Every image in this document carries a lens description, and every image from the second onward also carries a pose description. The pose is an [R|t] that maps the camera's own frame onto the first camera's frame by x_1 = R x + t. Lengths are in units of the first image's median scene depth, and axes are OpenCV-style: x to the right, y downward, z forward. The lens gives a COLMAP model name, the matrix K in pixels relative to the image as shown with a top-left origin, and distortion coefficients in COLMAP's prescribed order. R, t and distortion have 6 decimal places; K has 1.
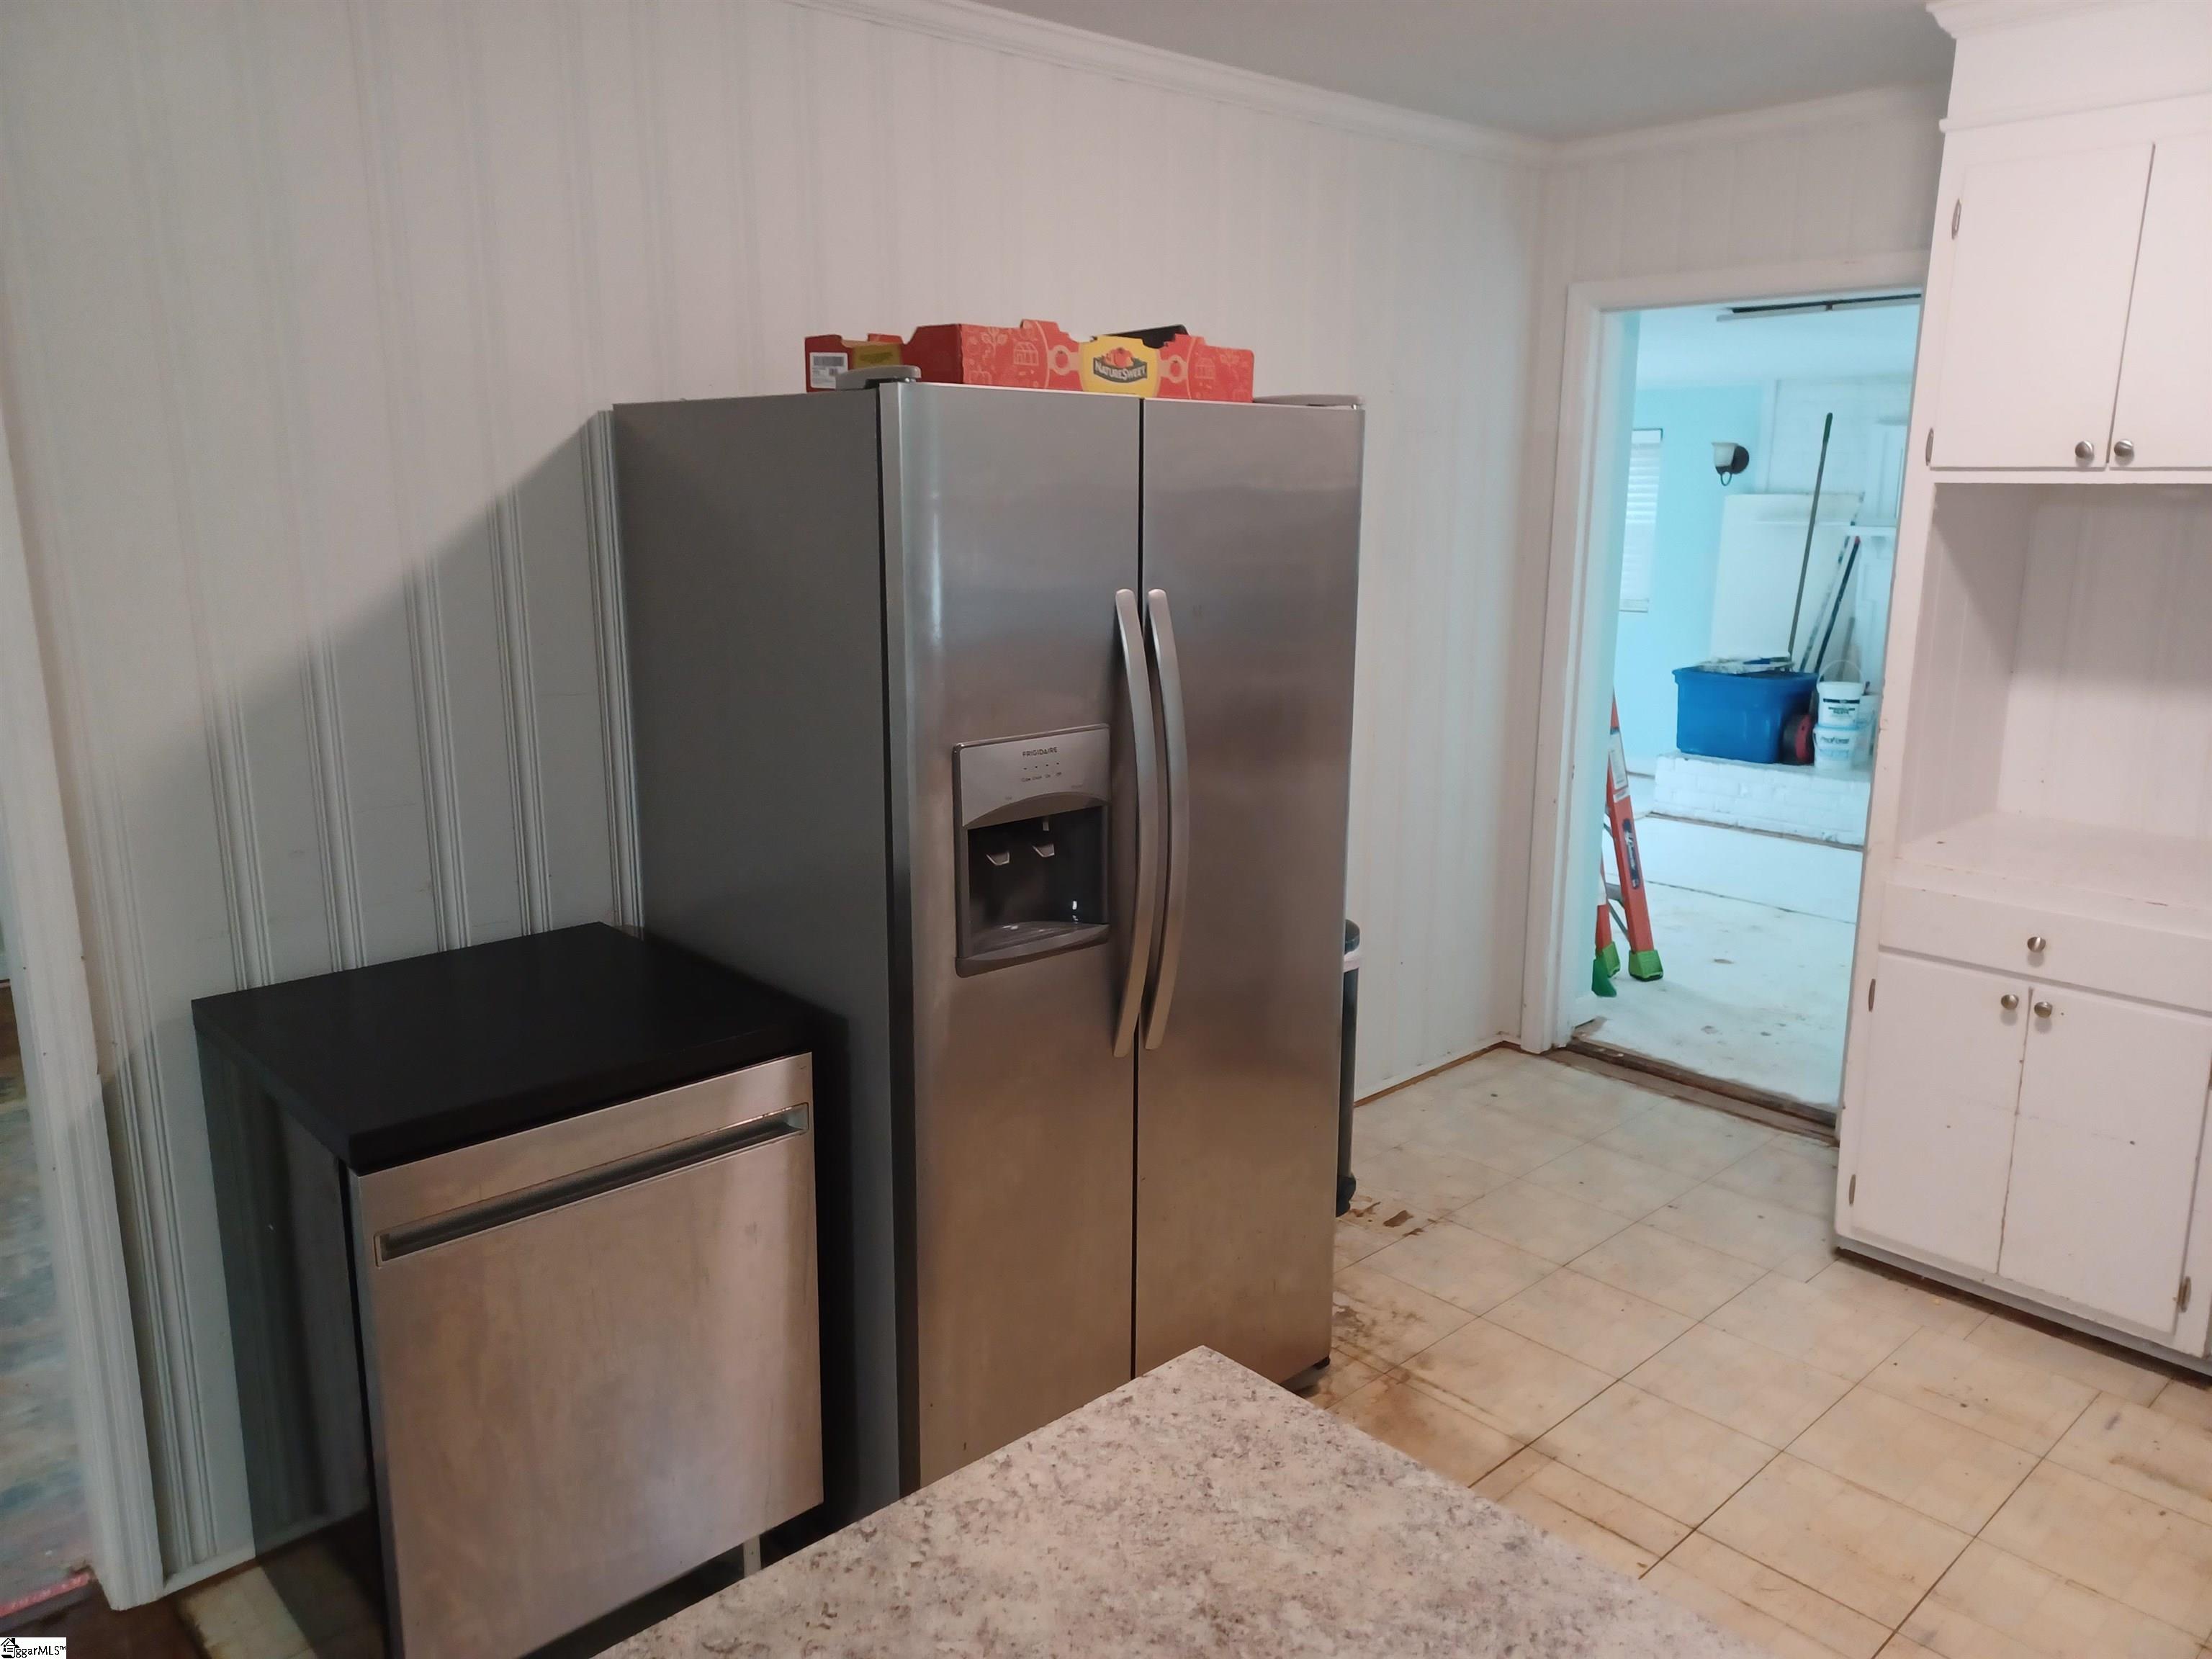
lens RADIAL K [[1603.4, 0, 1120.6], [0, 1603.4, 825.5], [0, 0, 1]] dist [0.040565, -0.013486]
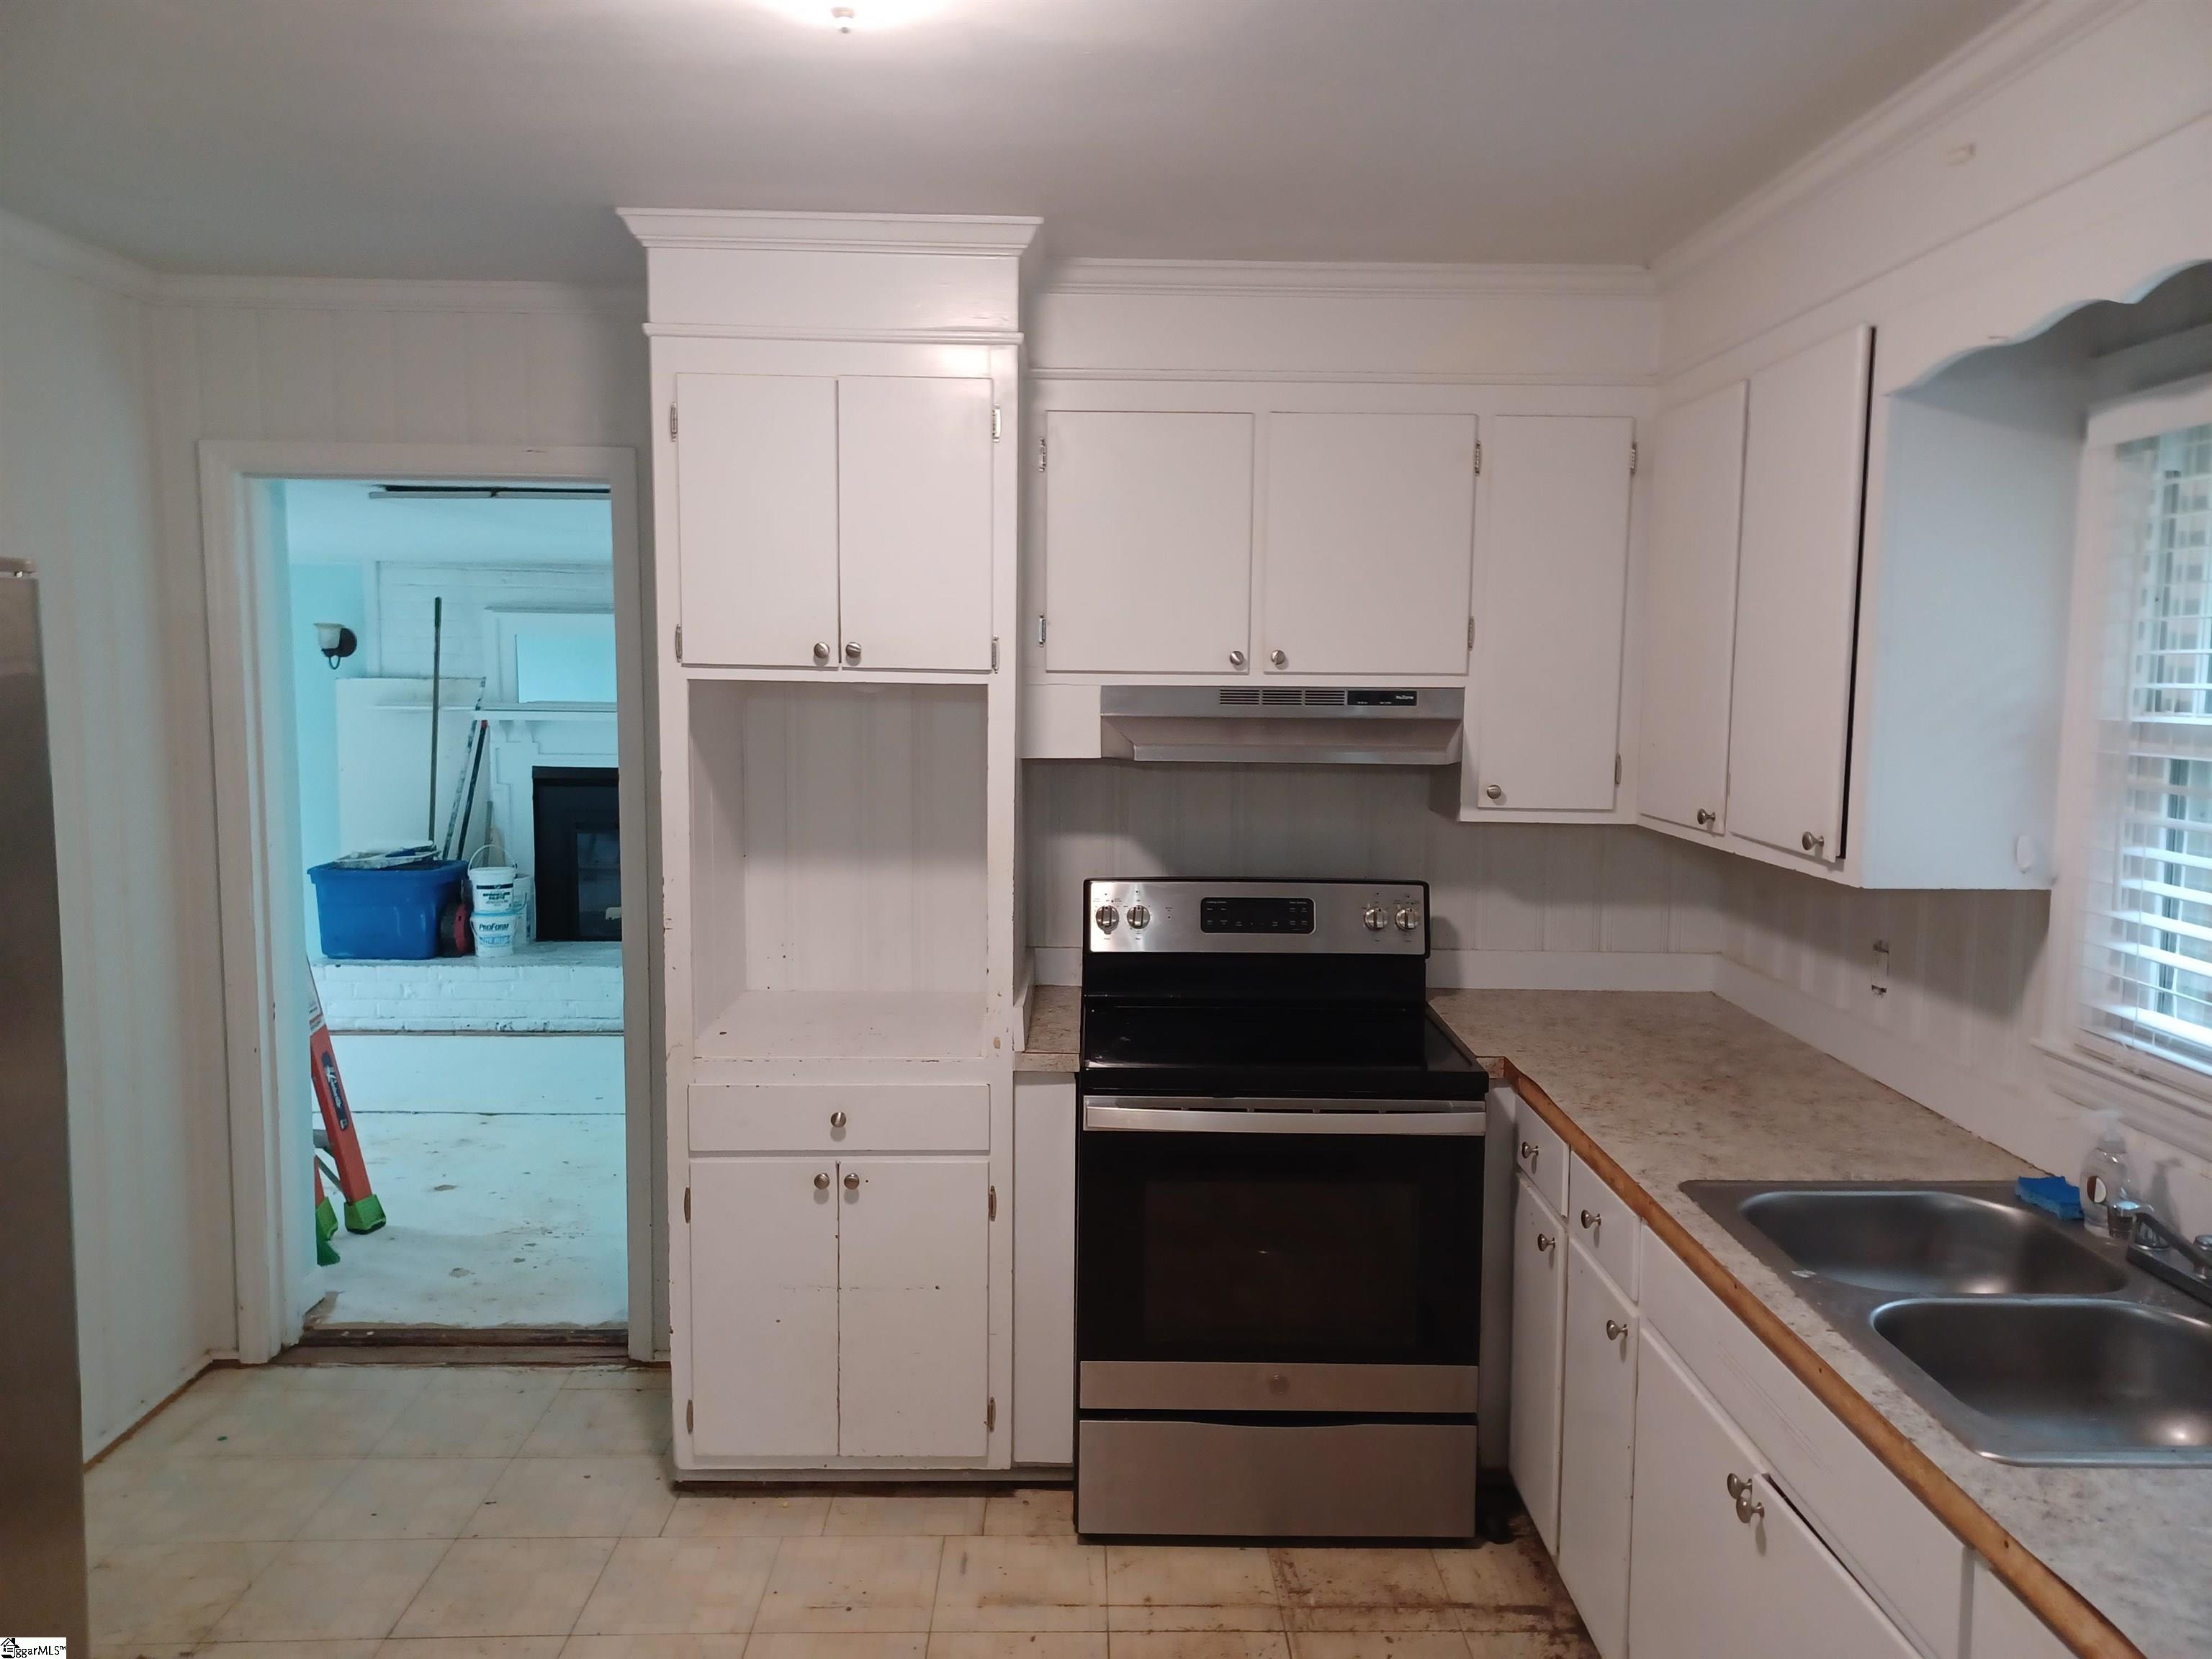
lens RADIAL K [[1603.4, 0, 1100.2], [0, 1603.4, 827.1], [0, 0, 1]] dist [0.040565, -0.013486]
pose [[0.673556, -0.070805, 0.735737, -0.048492], [0.148637, 0.988042, -0.040989, -0.035031], [-0.724037, 0.136966, 0.676026, 0.130145]]
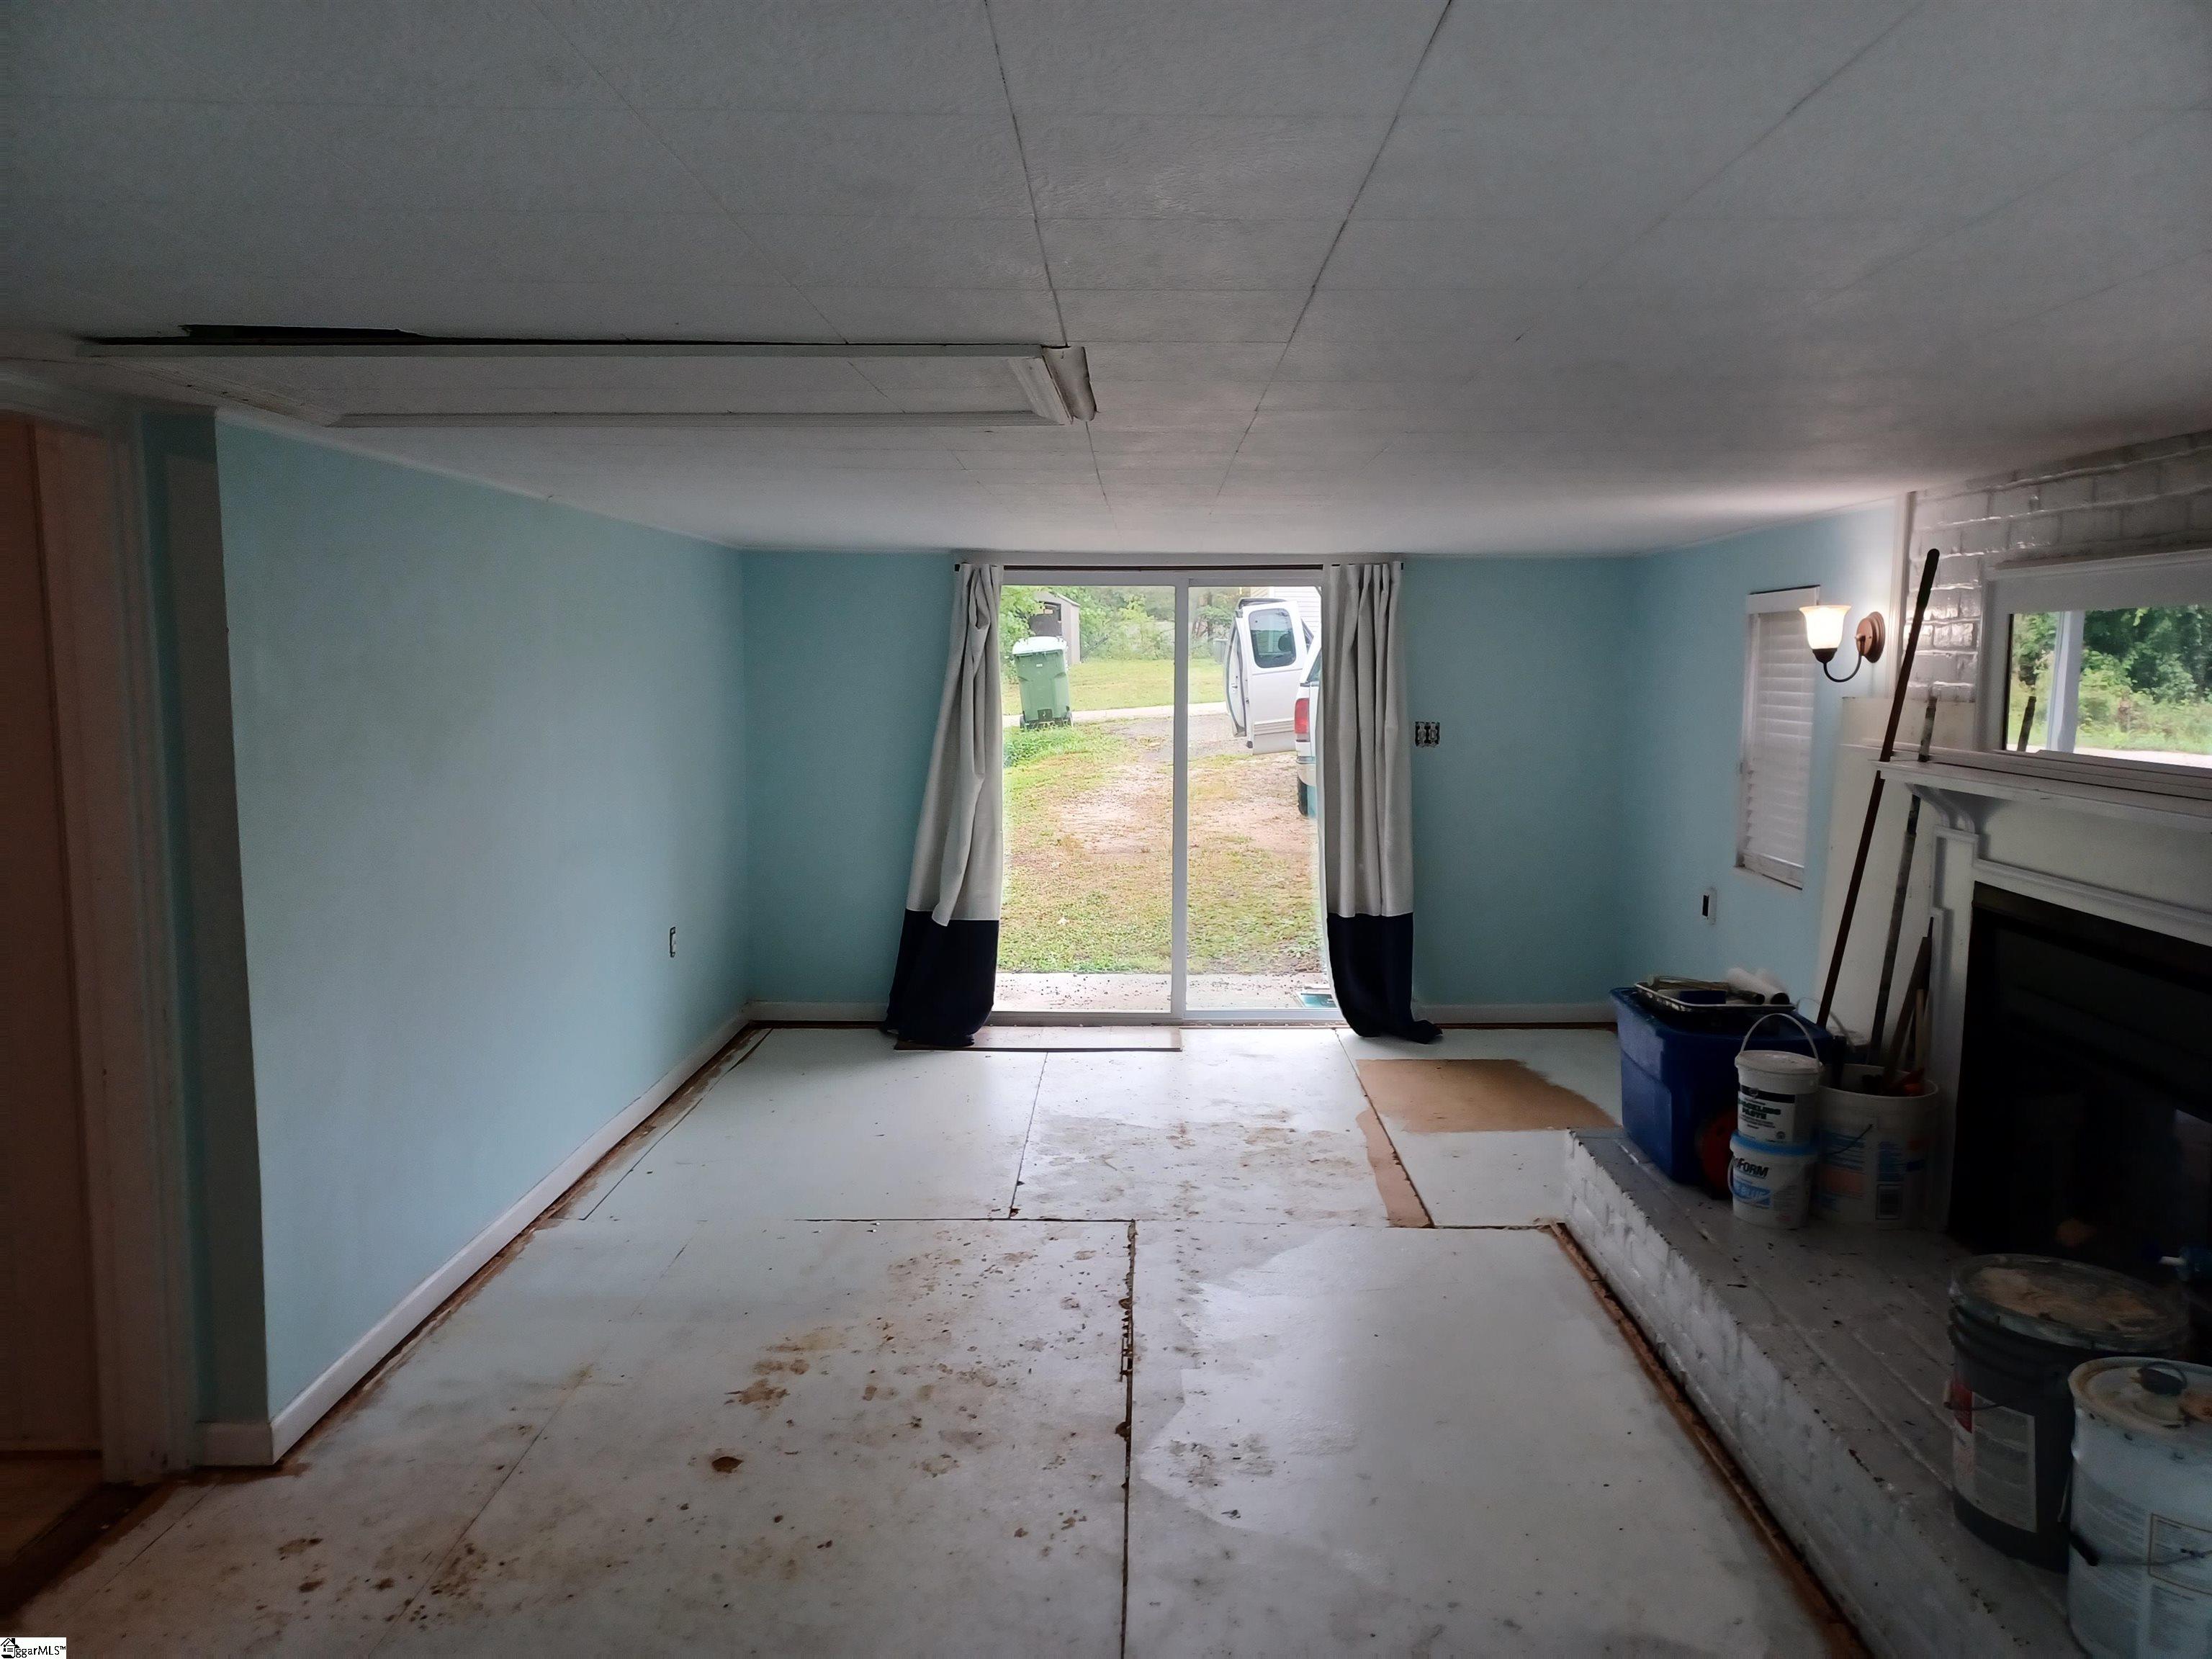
lens RADIAL K [[1603.4, 0, 1094.8], [0, 1603.4, 822.9], [0, 0, 1]] dist [0.040565, -0.013486]
pose [[0.713923, 0.069079, -0.696808, 1.277327], [-0.146258, 0.987883, -0.051915, -0.204977], [0.684779, 0.138977, 0.715376, 0.921383]]
